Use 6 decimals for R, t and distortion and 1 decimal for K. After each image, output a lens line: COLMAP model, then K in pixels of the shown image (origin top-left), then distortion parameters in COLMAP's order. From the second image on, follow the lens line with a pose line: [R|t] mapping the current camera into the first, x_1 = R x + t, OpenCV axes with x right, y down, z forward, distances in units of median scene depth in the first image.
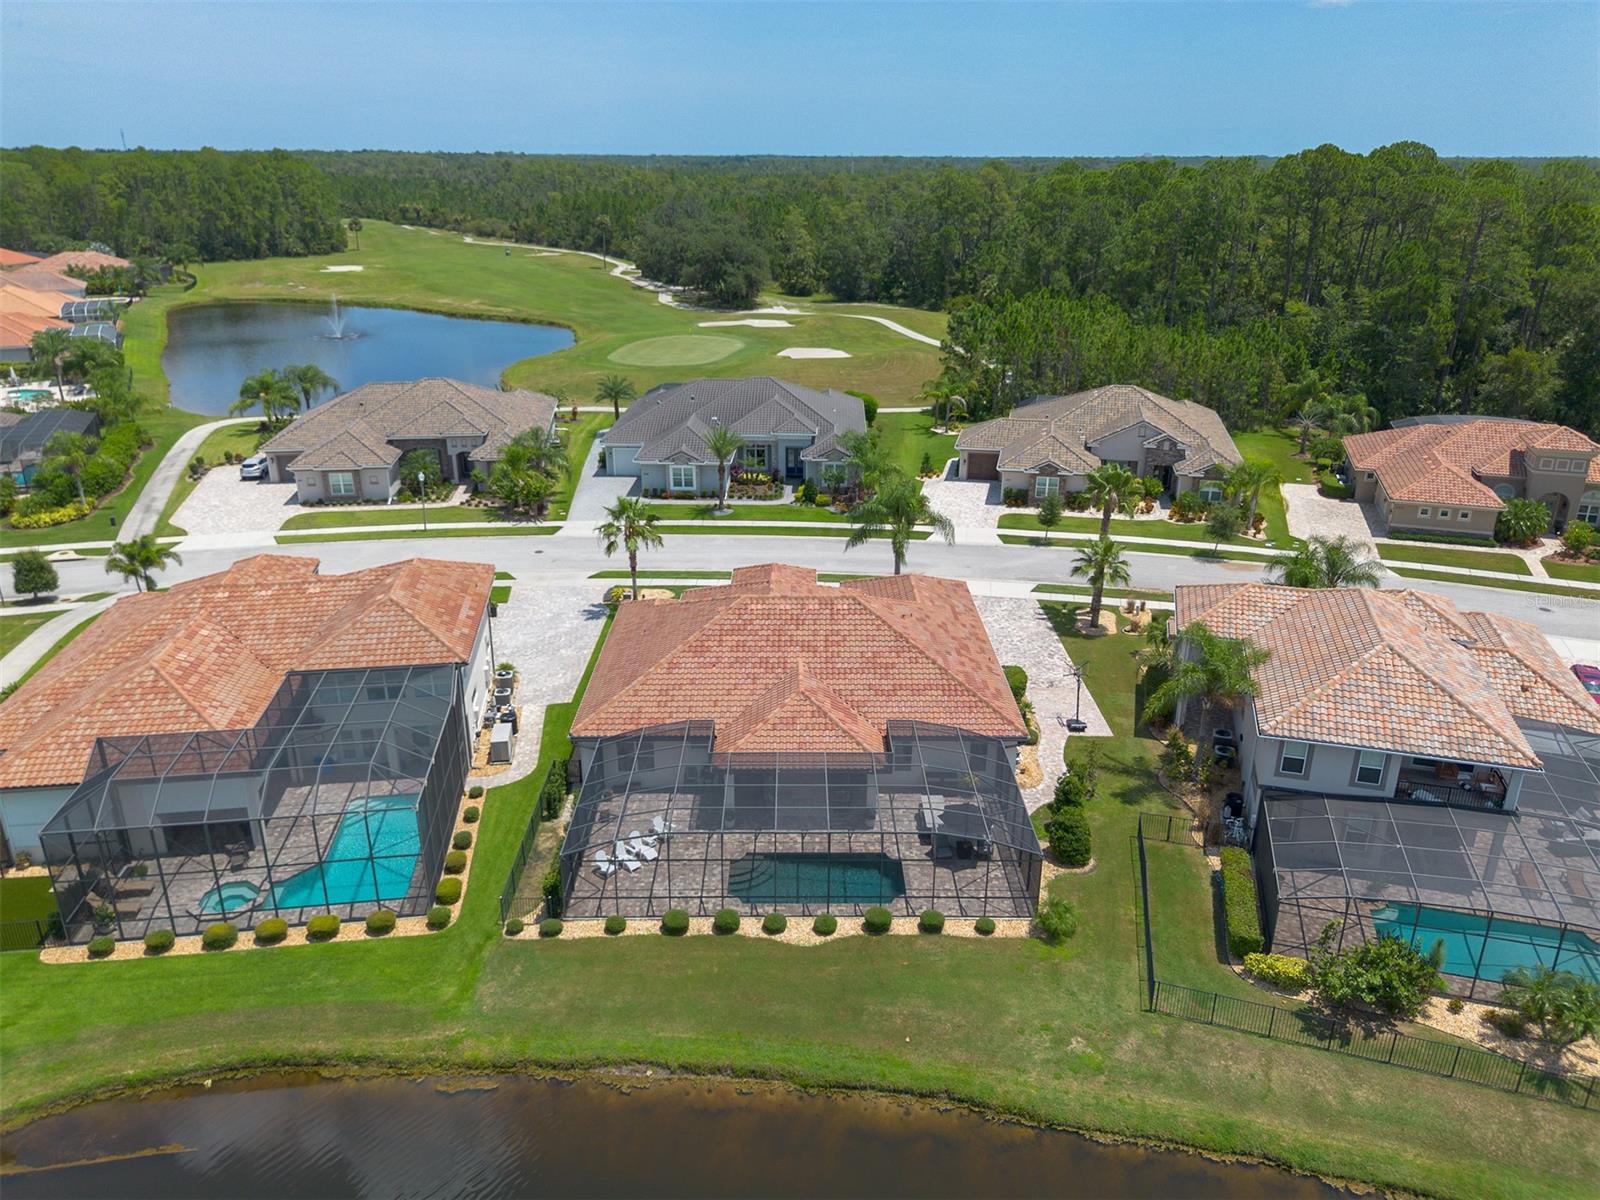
lens RADIAL K [[1145.5, 0, 800.0], [0, 1145.5, 600.0], [0, 0, 1]] dist [0.045272, -0.049427]
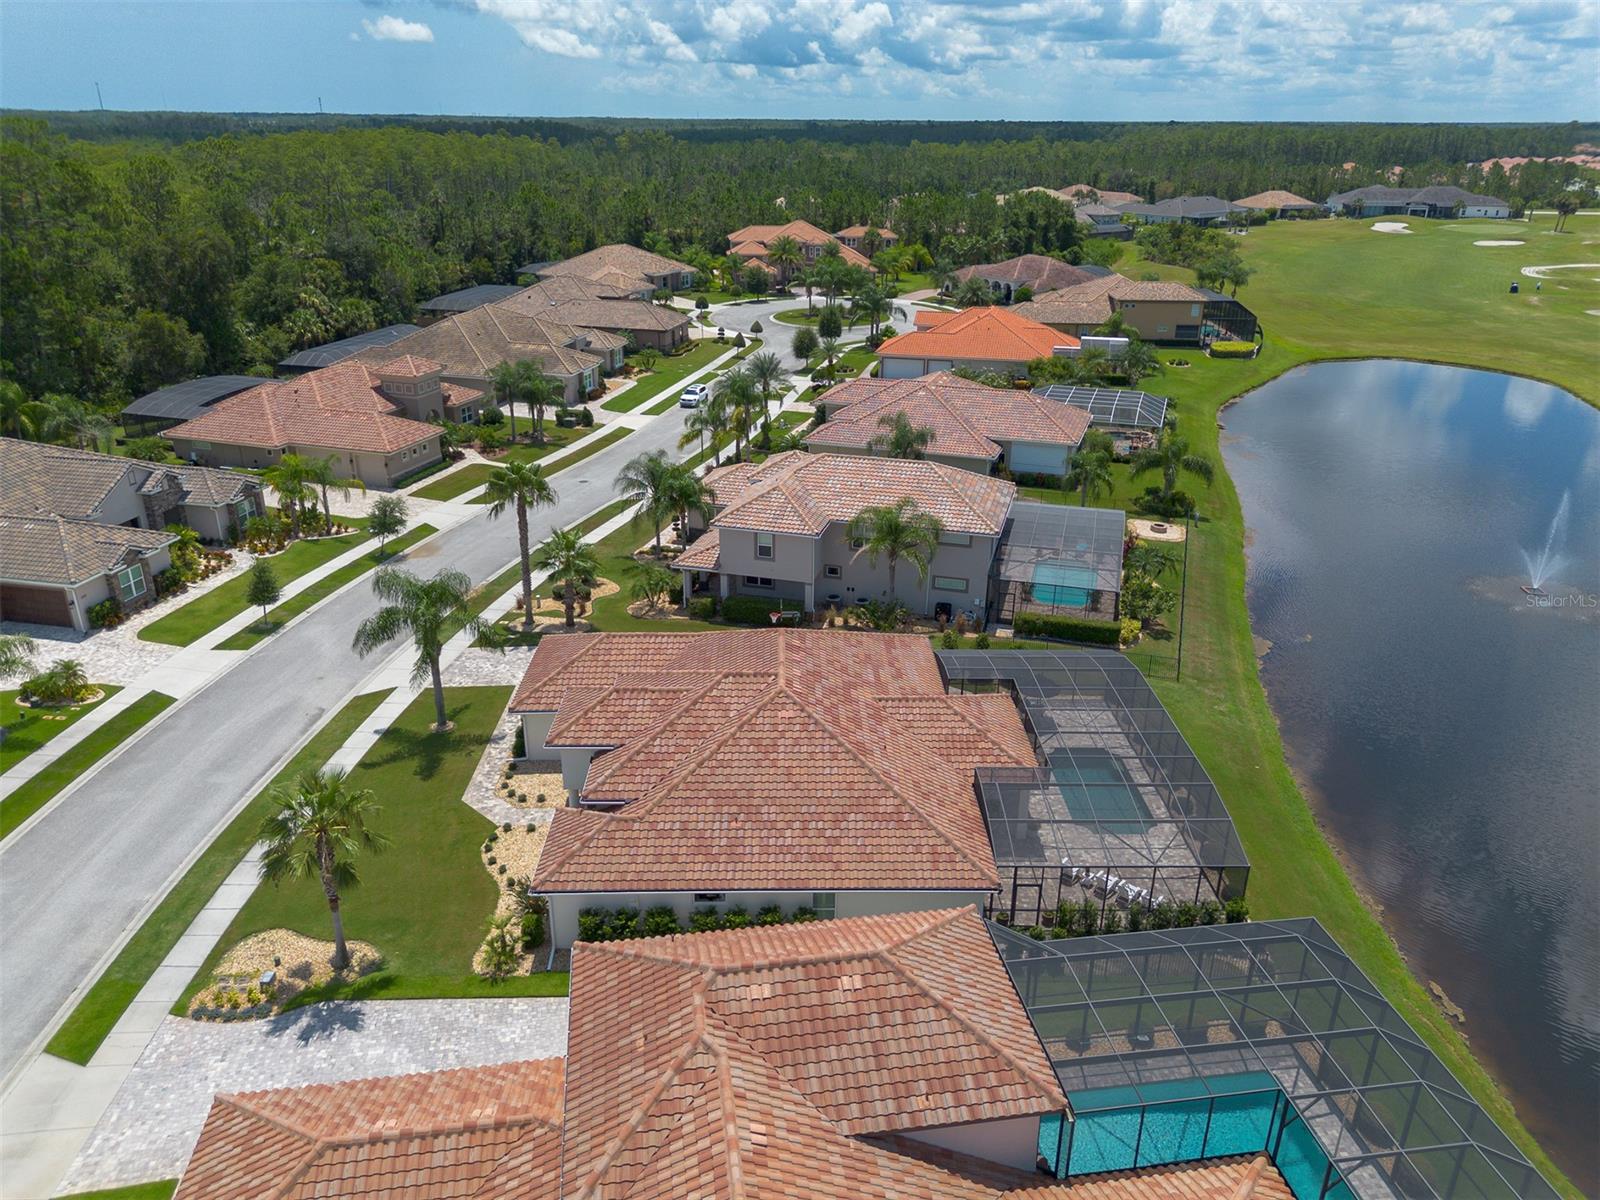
lens RADIAL K [[1137.6, 0, 800.0], [0, 1137.6, 600.0], [0, 0, 1]] dist [0.045691, -0.038581]
pose [[-0.008701, -0.391009, 0.920346, -0.434554], [0.353162, 0.859867, 0.368653, -0.199026], [-0.935522, 0.328239, 0.130608, 0.508220]]
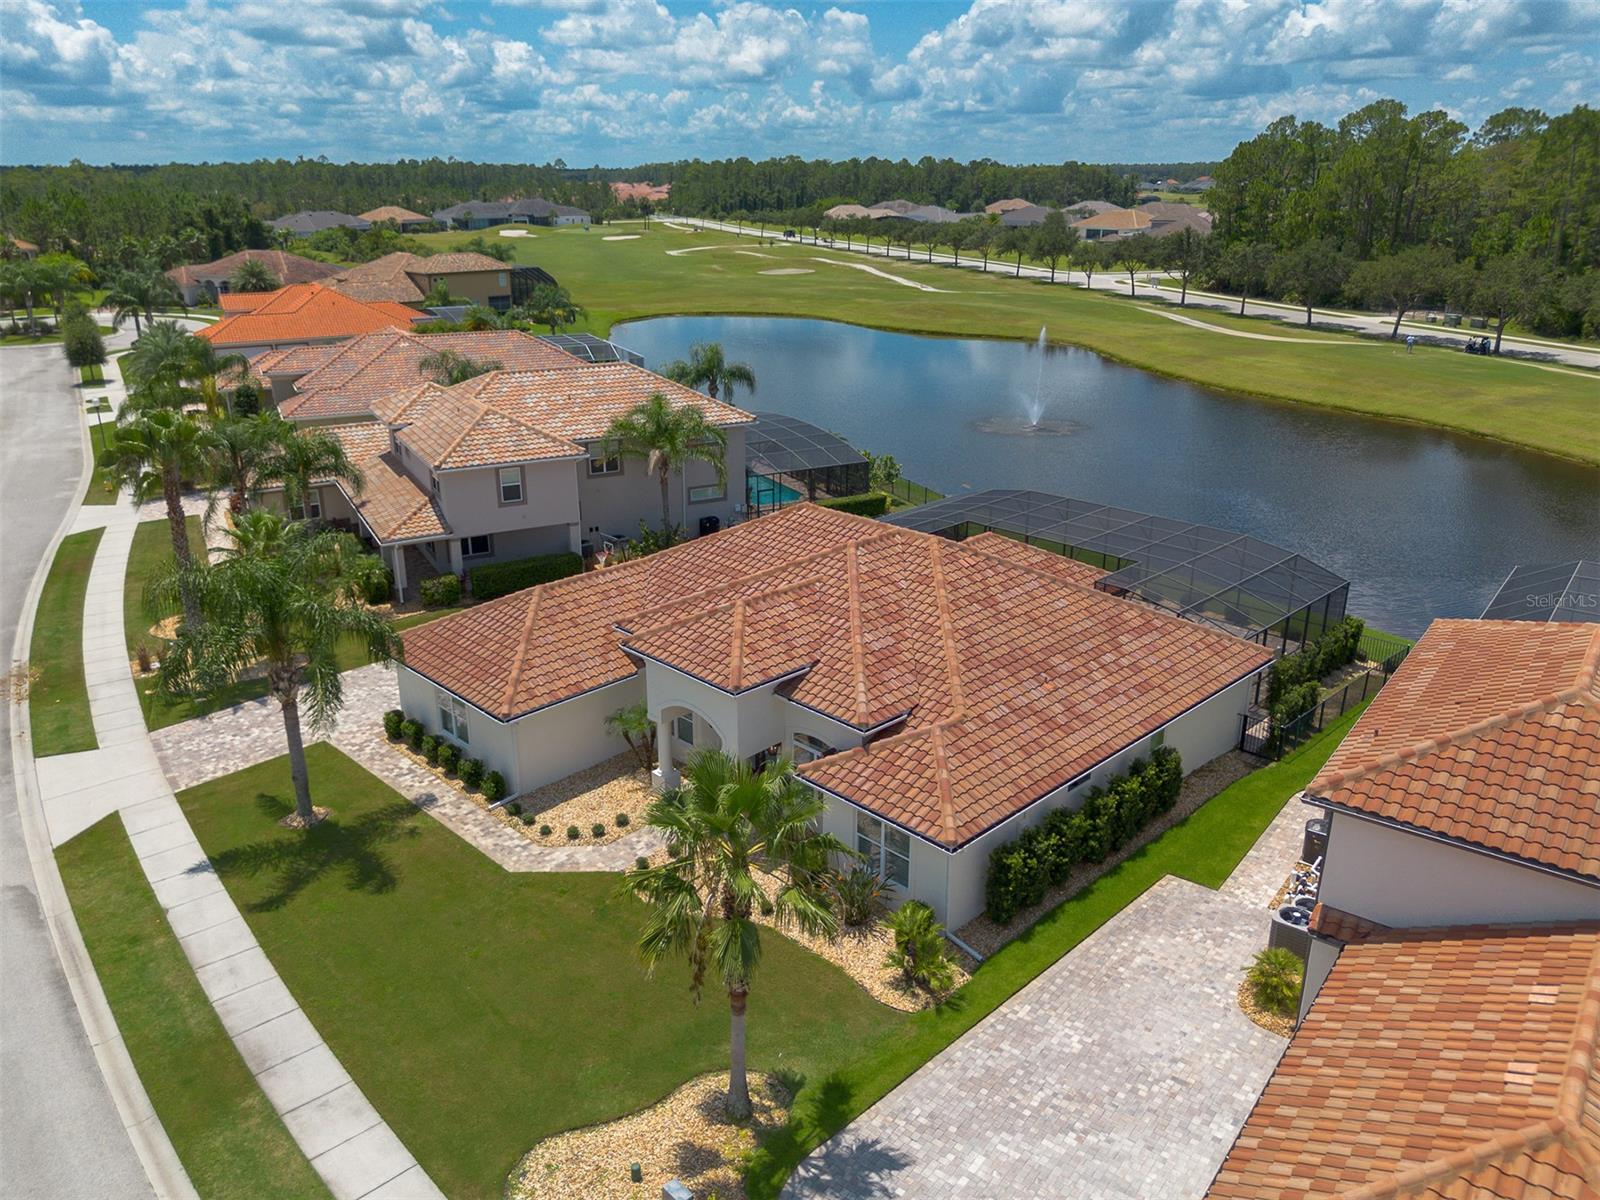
lens RADIAL K [[1185.6, 0, 776.6], [0, 1185.6, 594.2], [0, 0, 1]] dist [0.014109, -0.000669]
pose [[-0.690632, -0.245581, 0.680233, -0.248638], [0.258806, 0.794366, 0.549548, -0.204600], [-0.675313, 0.555583, -0.485057, 0.809399]]
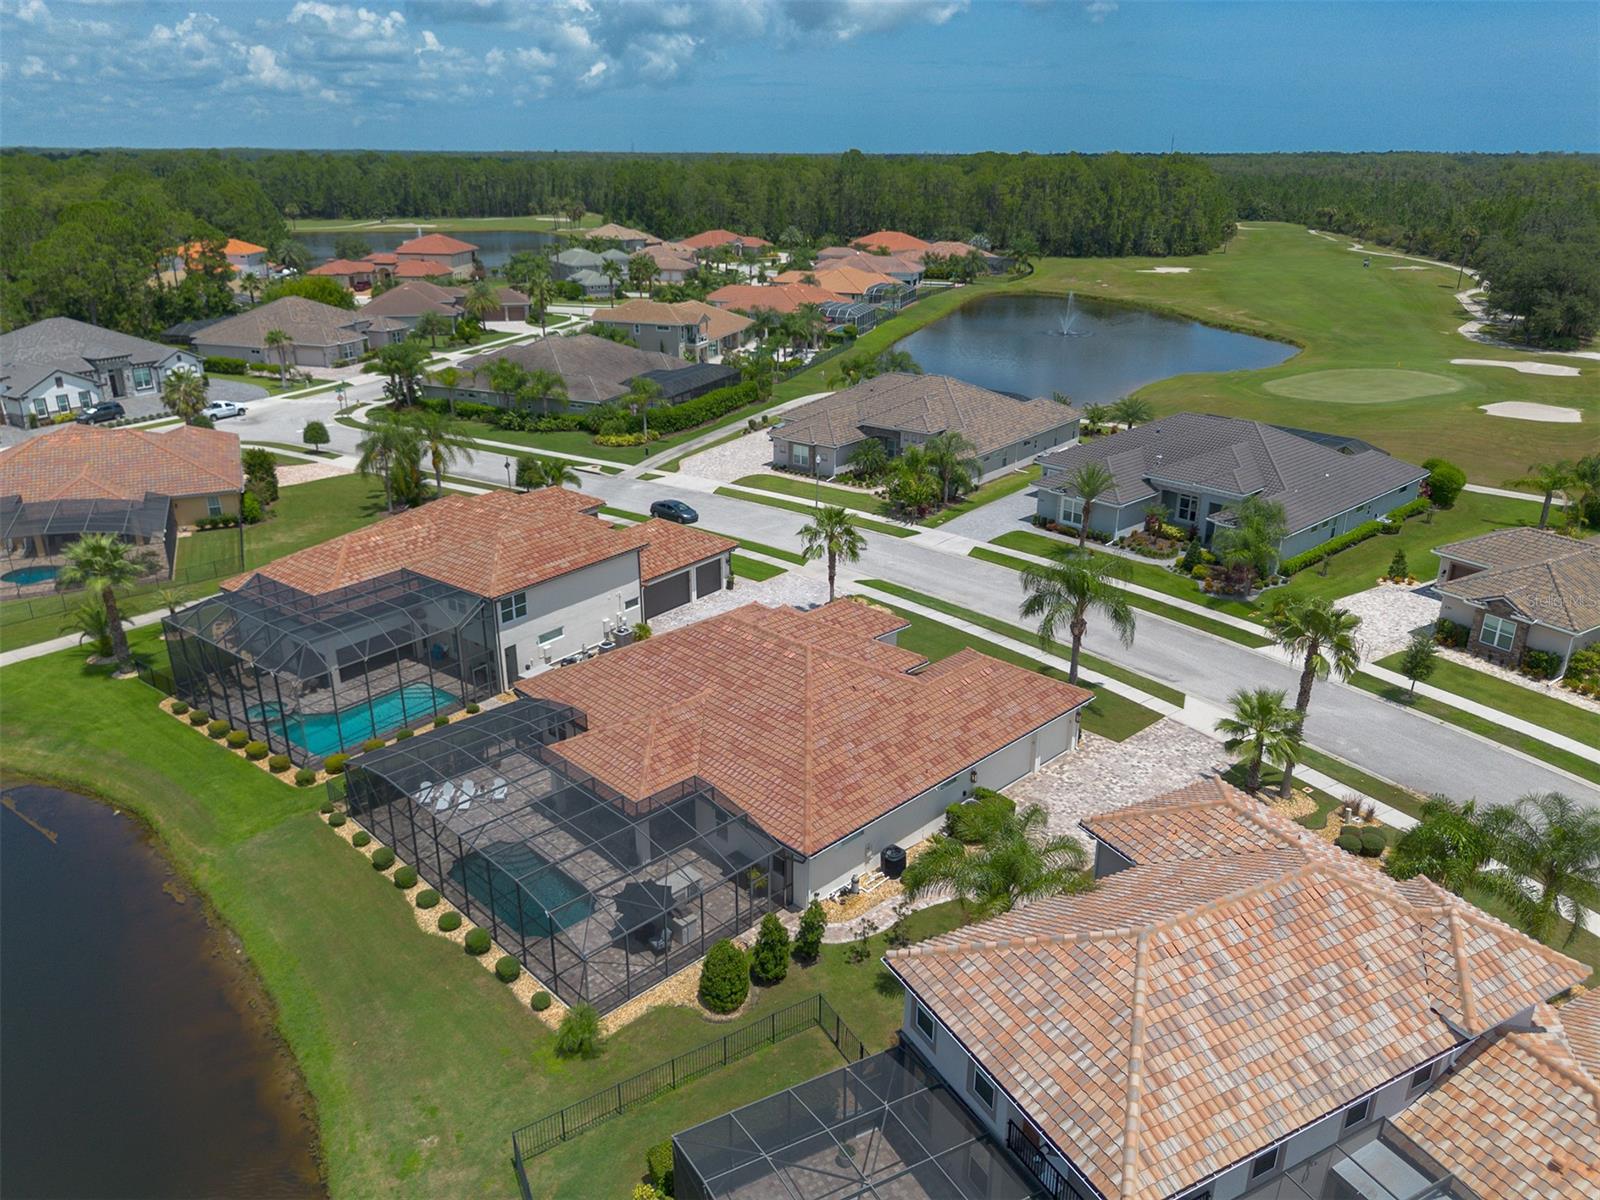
lens RADIAL K [[1145.5, 0, 800.0], [0, 1145.5, 600.0], [0, 0, 1]] dist [0.045272, -0.049427]
pose [[0.693609, 0.257888, -0.672607, 0.376543], [-0.259036, 0.960555, 0.101168, -0.075965], [0.672166, 0.104058, 0.733052, 0.195108]]
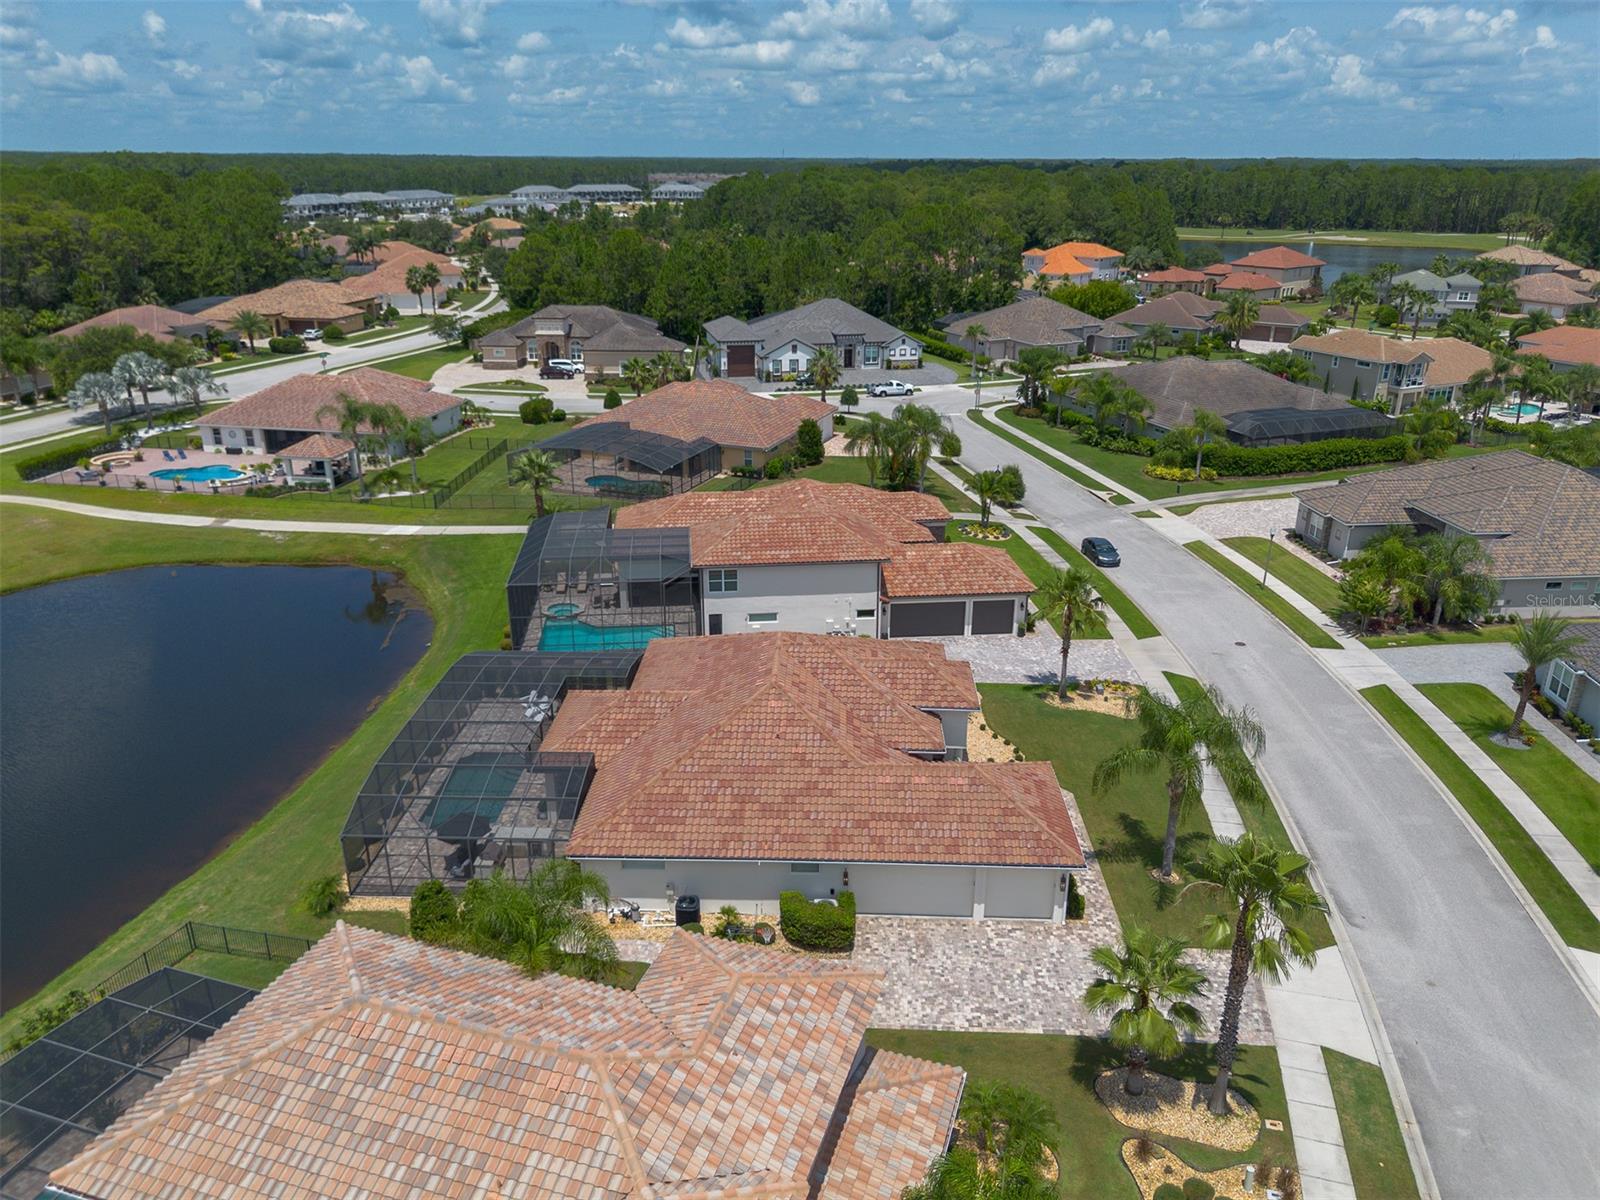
lens RADIAL K [[1137.6, 0, 800.0], [0, 1137.6, 600.0], [0, 0, 1]] dist [0.045691, -0.038581]
pose [[-0.044050, 0.353929, -0.934234, 0.485175], [-0.363046, 0.865538, 0.345023, -0.210923], [0.930729, 0.354369, 0.090365, 0.540358]]
